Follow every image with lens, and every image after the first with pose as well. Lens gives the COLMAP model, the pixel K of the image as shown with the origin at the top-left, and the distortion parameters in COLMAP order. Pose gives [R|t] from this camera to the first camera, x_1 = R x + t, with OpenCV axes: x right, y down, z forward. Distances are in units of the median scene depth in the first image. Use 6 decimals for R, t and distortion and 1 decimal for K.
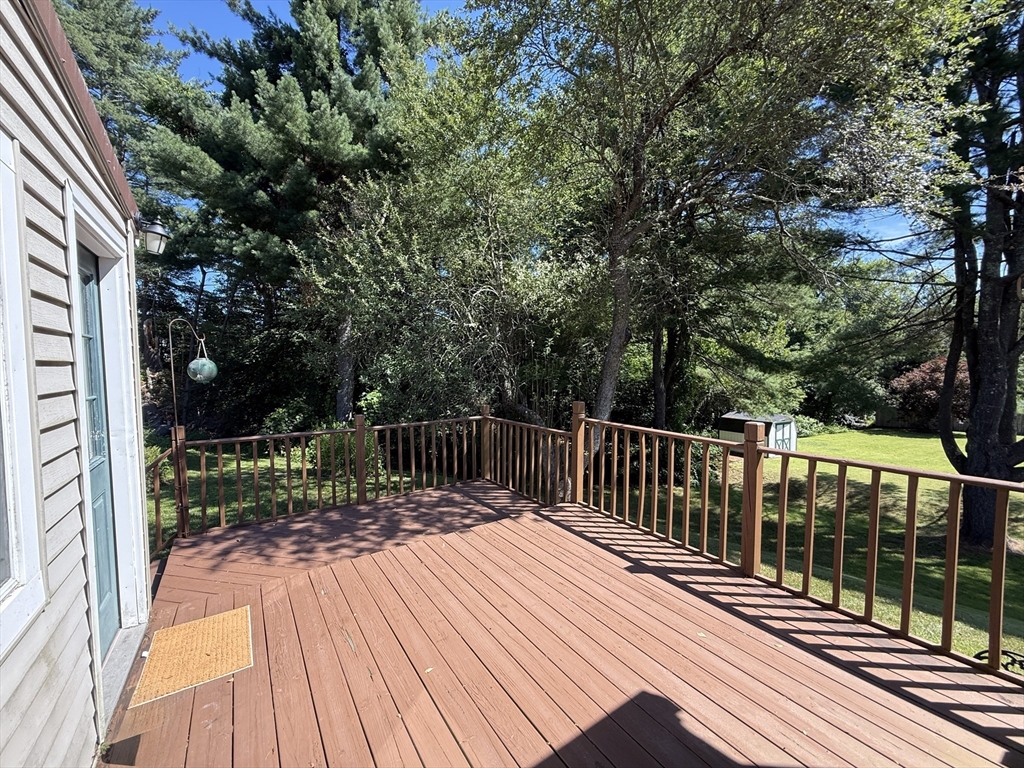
lens RADIAL K [[410.6, 0, 513.1], [0, 410.6, 389.0], [0, 0, 1]] dist [-0.001593, 0.000177]
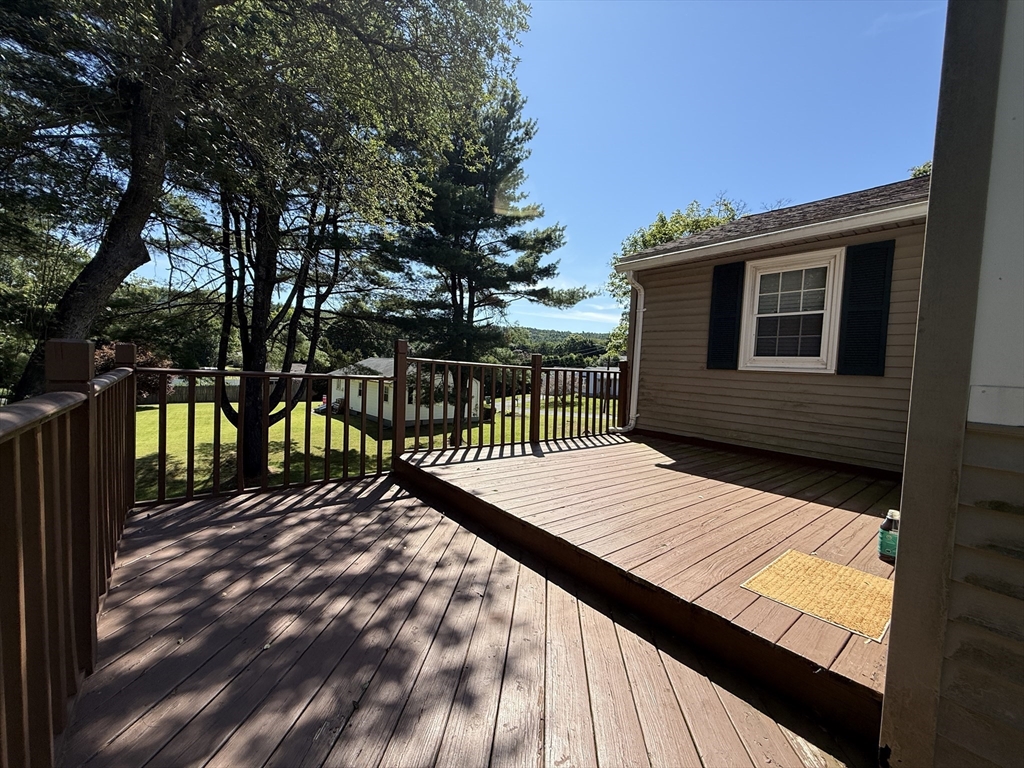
lens RADIAL K [[410.6, 0, 513.5], [0, 410.6, 388.8], [0, 0, 1]] dist [-0.001593, 0.000177]
pose [[-0.098938, -0.051389, 0.993766, -0.681951], [0.008546, 0.998585, 0.052489, 0.085624], [-0.995057, 0.013686, -0.098359, 0.771855]]
